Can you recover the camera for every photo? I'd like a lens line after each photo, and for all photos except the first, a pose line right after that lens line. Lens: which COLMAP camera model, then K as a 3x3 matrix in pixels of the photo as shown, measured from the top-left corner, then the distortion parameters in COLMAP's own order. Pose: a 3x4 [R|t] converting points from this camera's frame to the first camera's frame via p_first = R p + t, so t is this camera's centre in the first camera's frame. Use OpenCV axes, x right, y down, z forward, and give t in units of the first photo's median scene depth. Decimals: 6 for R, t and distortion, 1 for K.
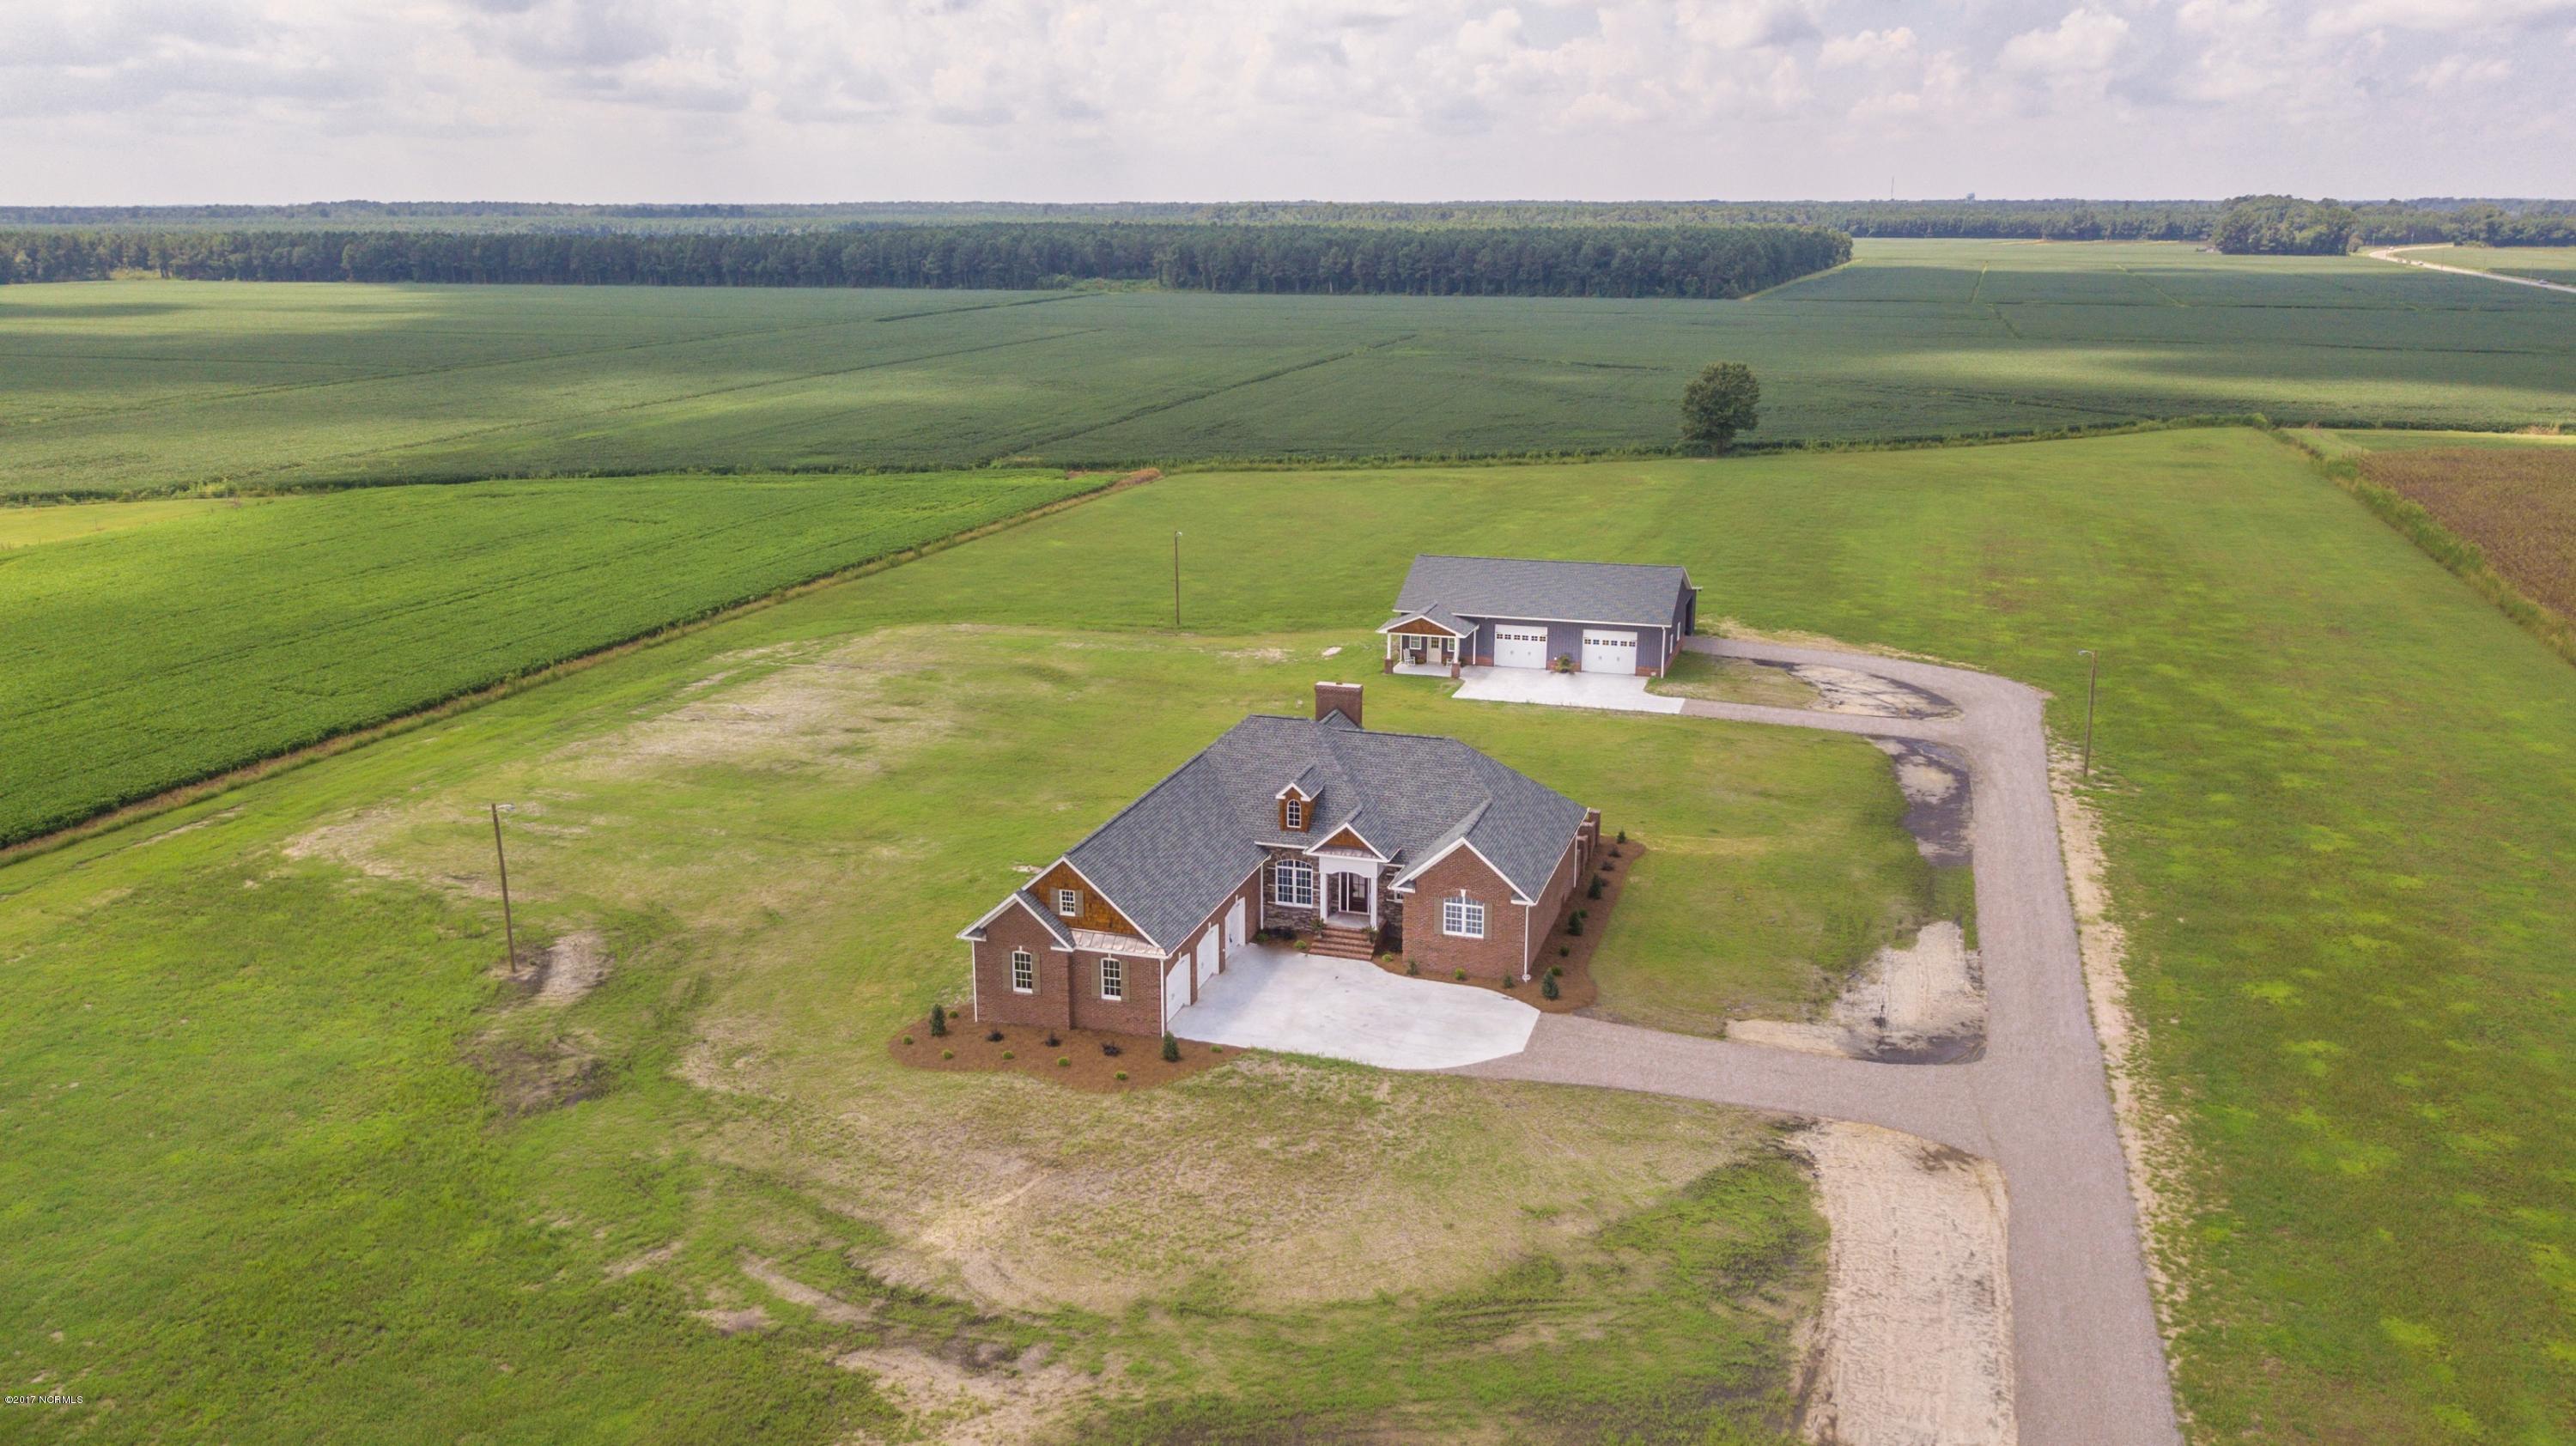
lens RADIAL K [[1993.1, 0, 1288.0], [0, 1993.1, 723.0], [0, 0, 1]] dist [0.005400, -0.008852]
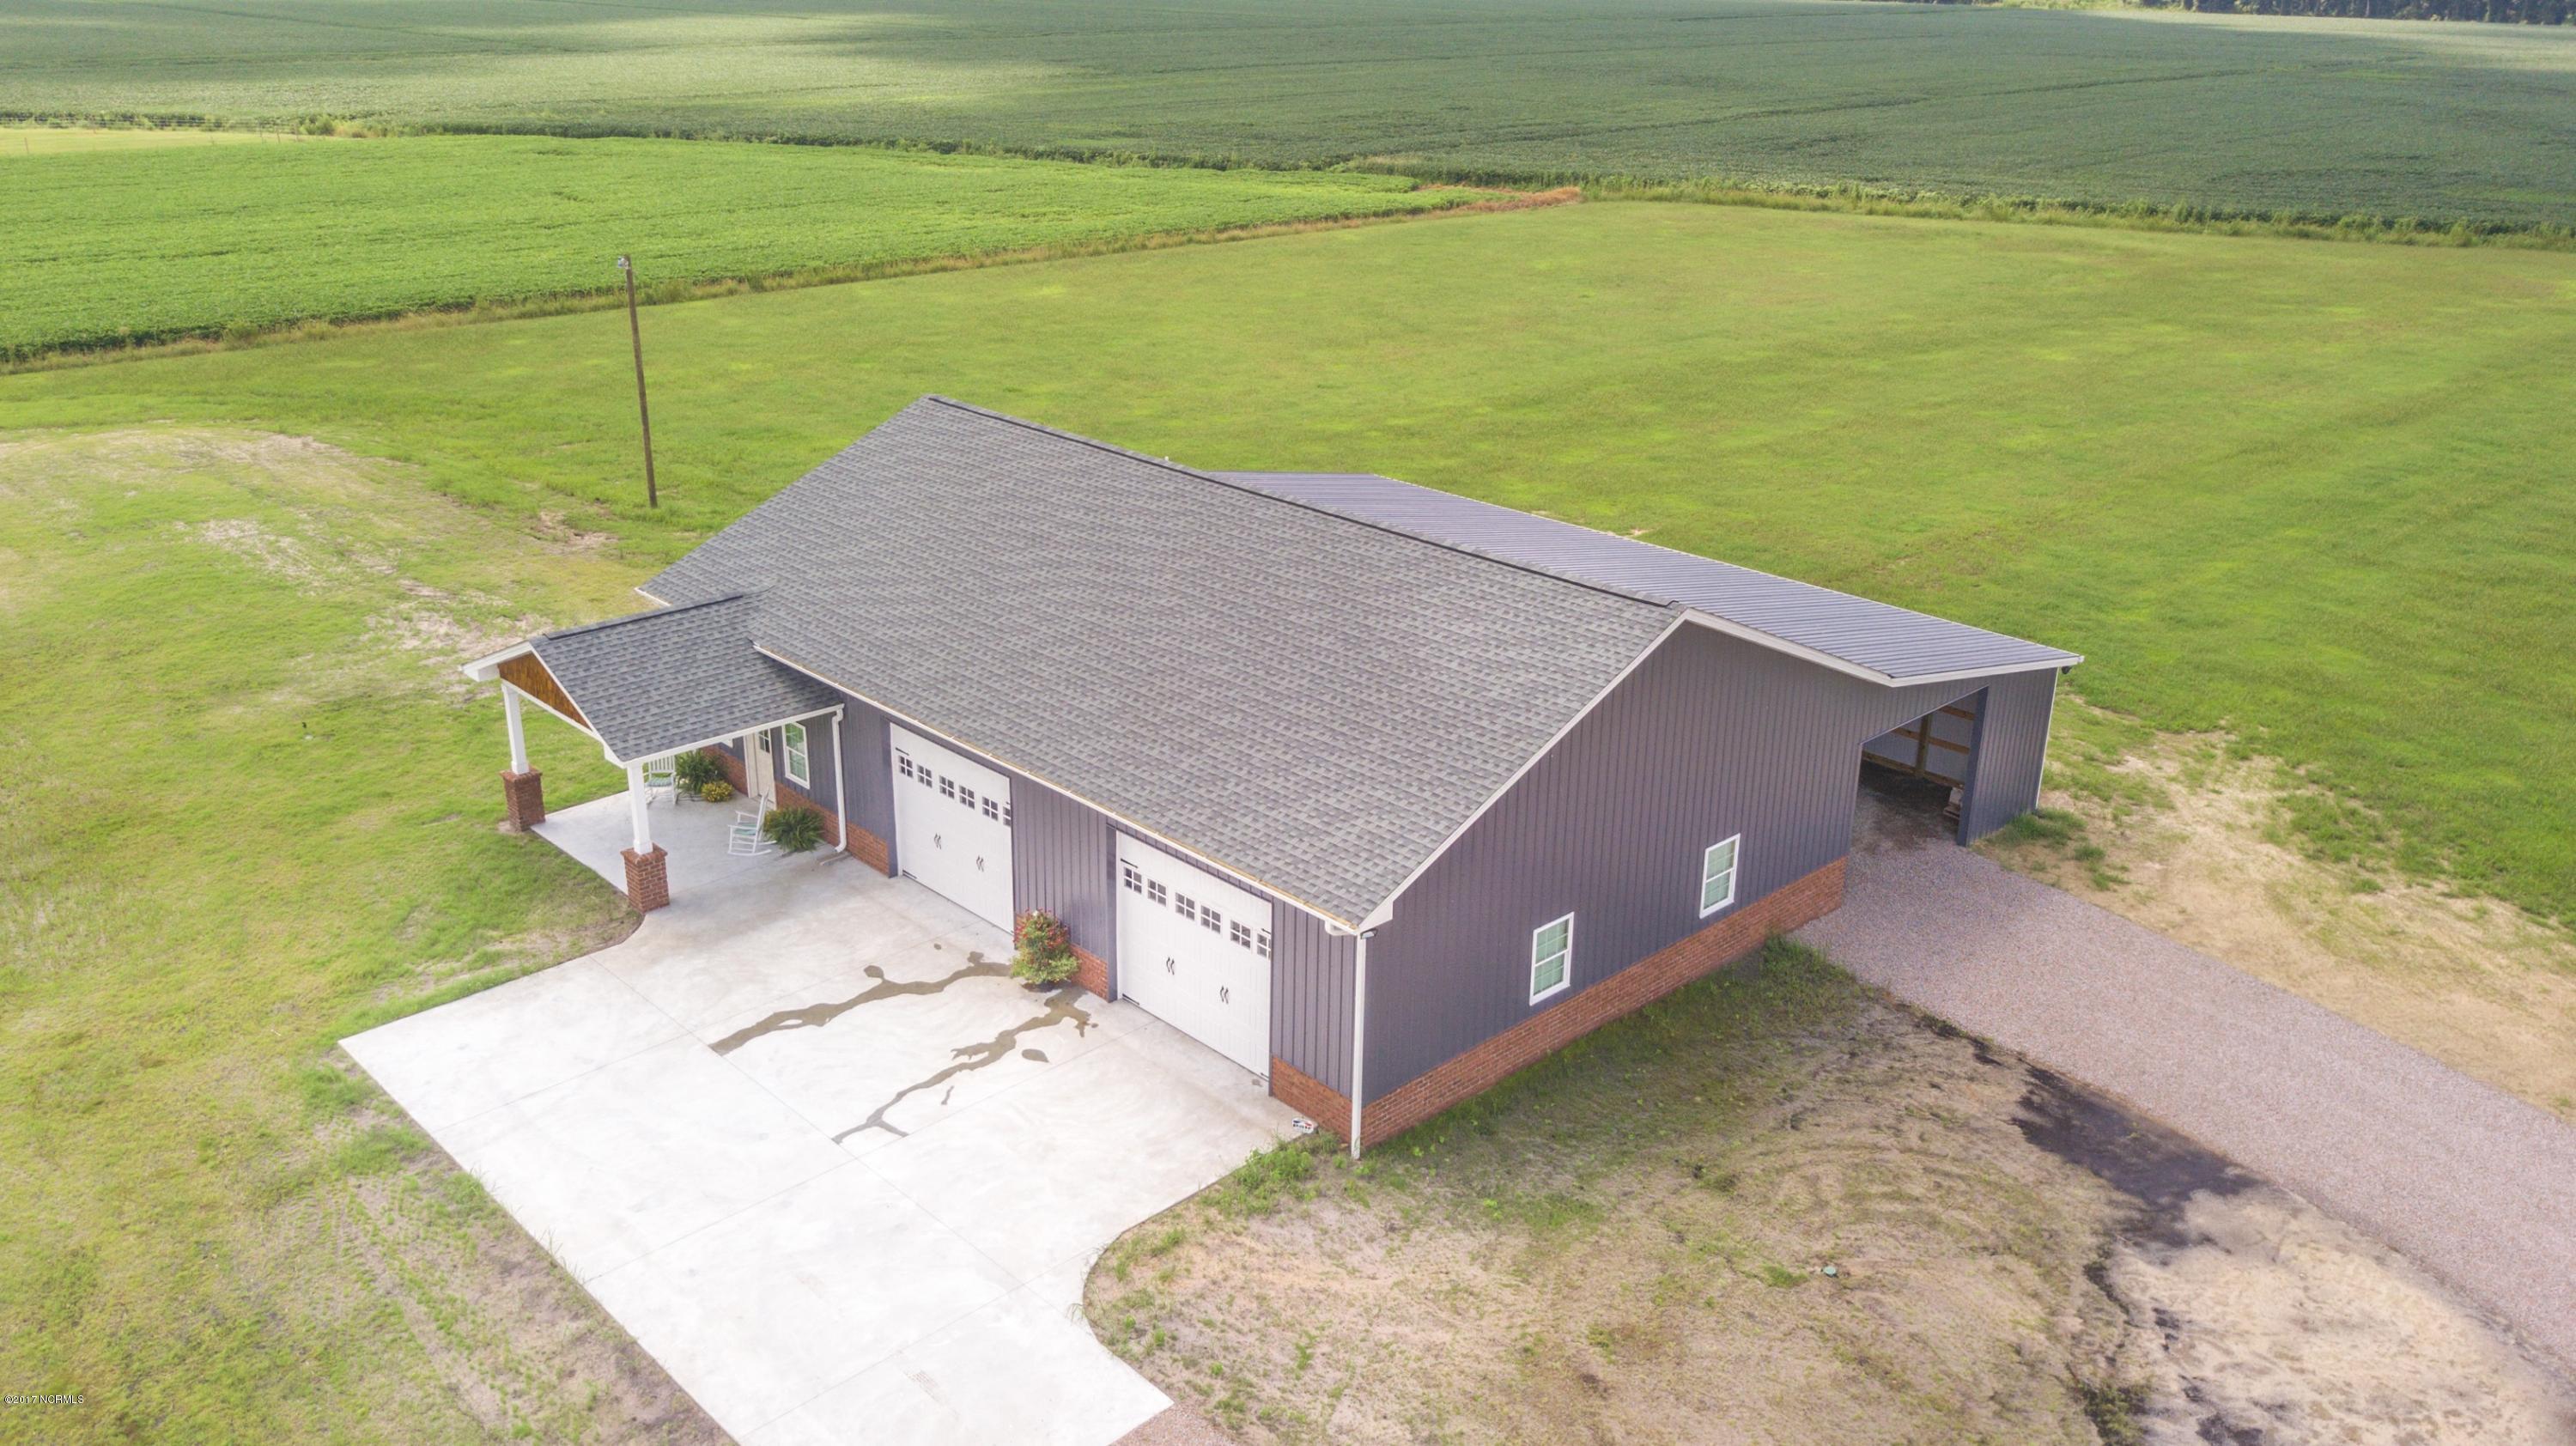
lens RADIAL K [[2032.8, 0, 1288.0], [0, 2032.8, 723.0], [0, 0, 1]] dist [0.002127, 0.001670]
pose [[0.876553, 0.186028, -0.443902, 0.320360], [-0.135848, 0.980412, 0.142613, -0.112296], [0.461736, -0.064705, 0.884654, 0.979338]]
